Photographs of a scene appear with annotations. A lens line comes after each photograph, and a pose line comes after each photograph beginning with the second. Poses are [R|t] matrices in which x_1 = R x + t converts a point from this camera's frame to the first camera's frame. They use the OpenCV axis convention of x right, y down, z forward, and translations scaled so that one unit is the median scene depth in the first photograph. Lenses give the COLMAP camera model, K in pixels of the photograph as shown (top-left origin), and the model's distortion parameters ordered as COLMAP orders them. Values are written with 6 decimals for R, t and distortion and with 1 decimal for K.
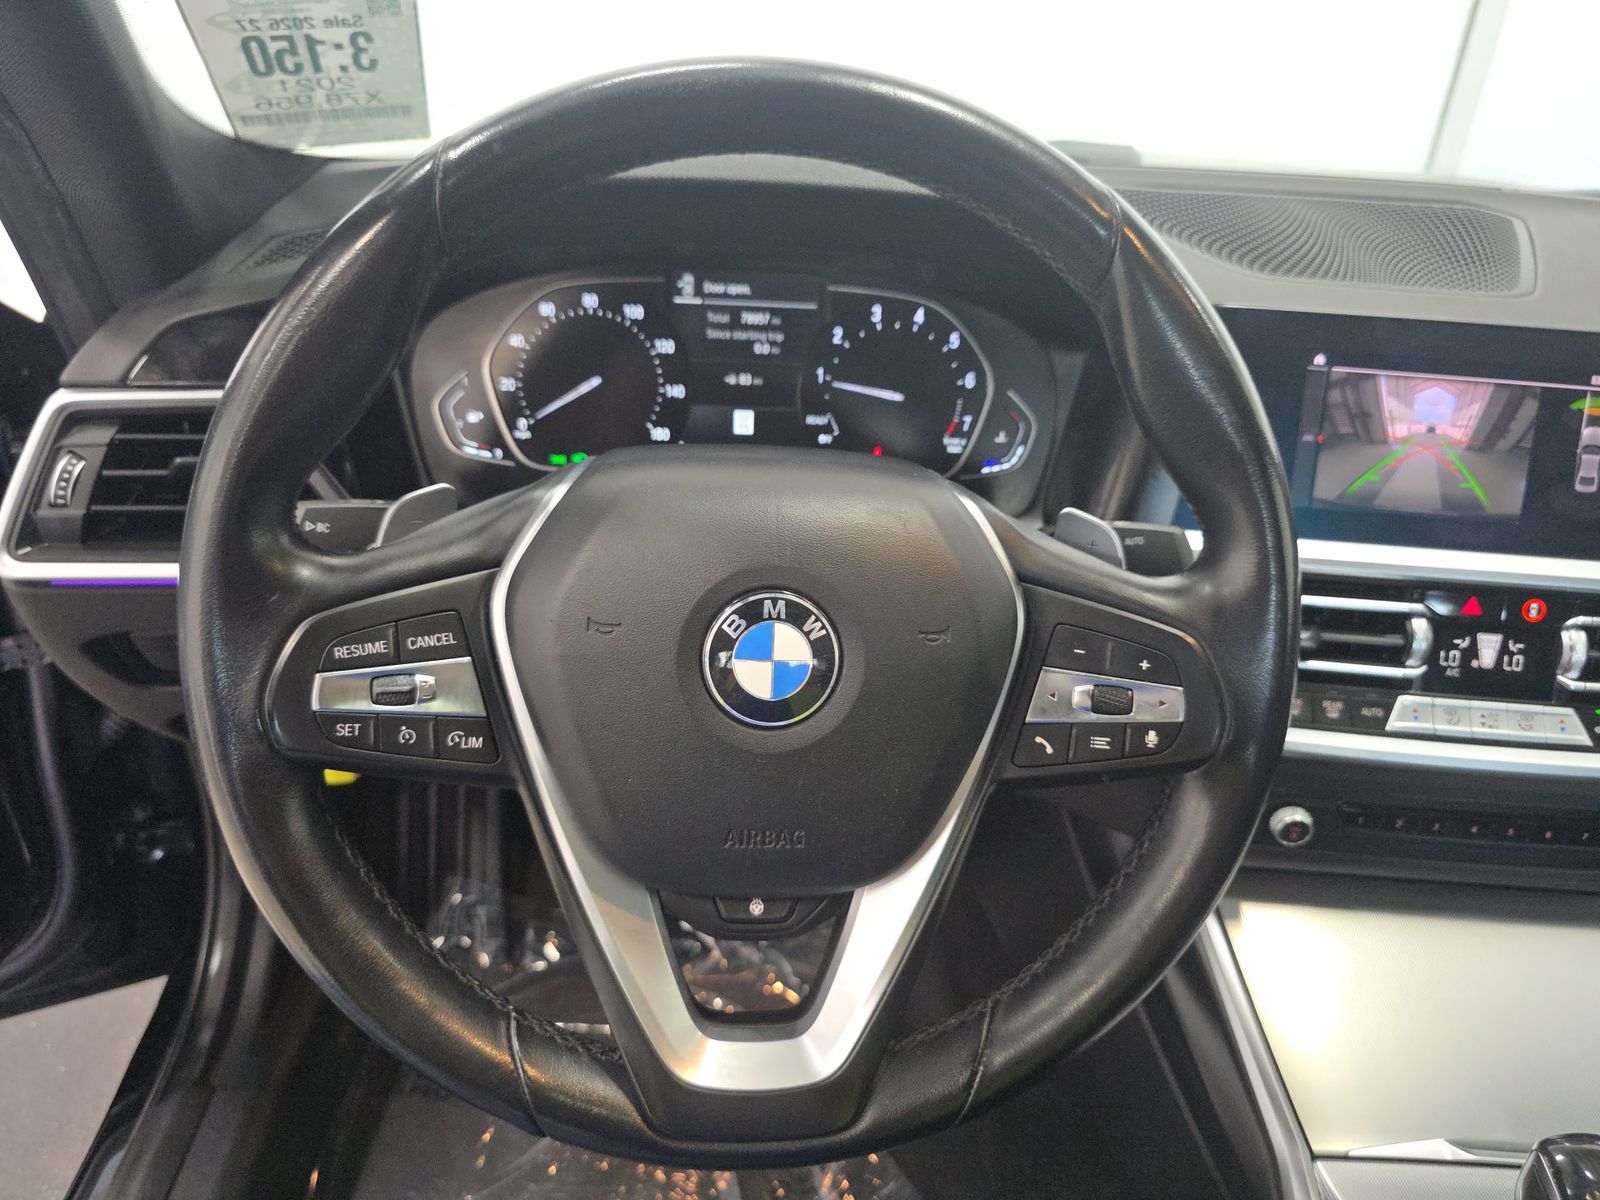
lens RADIAL K [[1072.2, 0, 798.3], [0, 1072.2, 601.4], [0, 0, 1]] dist [0.017245, -0.007962]
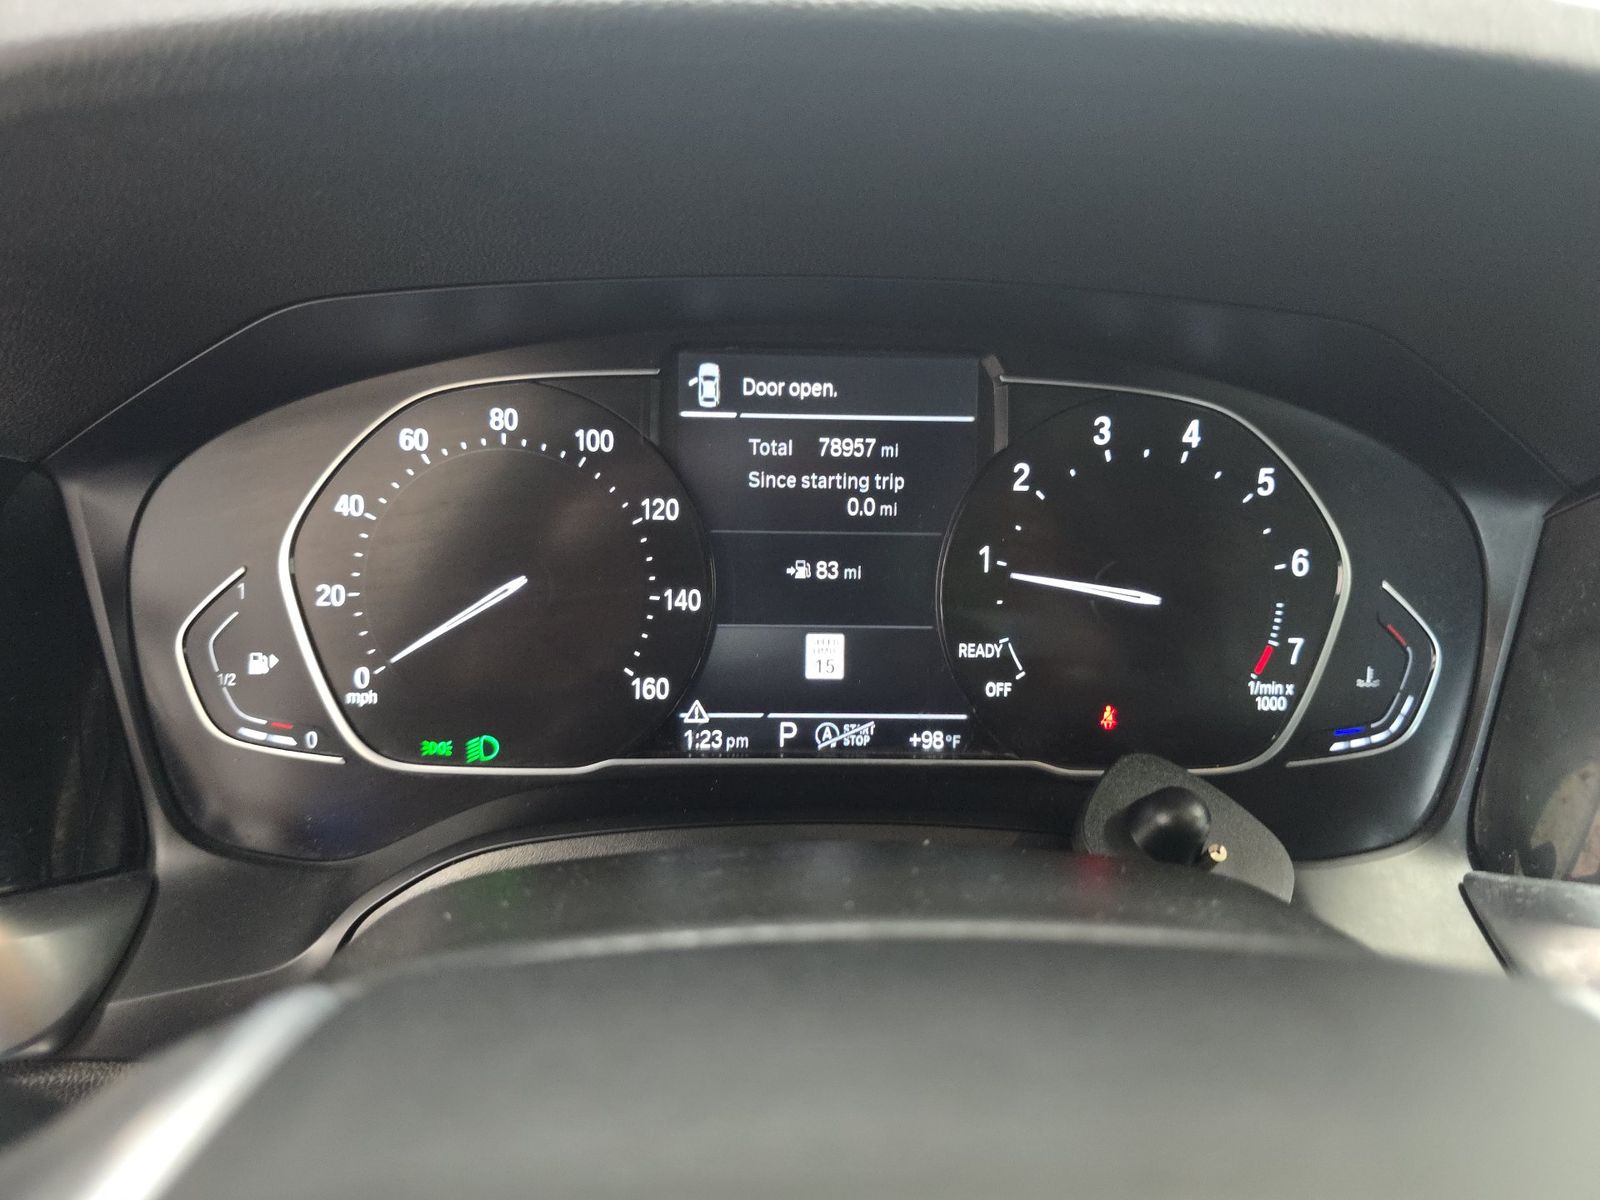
lens RADIAL K [[1072.2, 0, 798.8], [0, 1072.2, 602.2], [0, 0, 1]] dist [0.017245, -0.007962]
pose [[0.998870, -0.020273, -0.042982, -0.042738], [0.014557, 0.991491, -0.129356, -0.132155], [0.045238, 0.128585, 0.990666, 0.529595]]
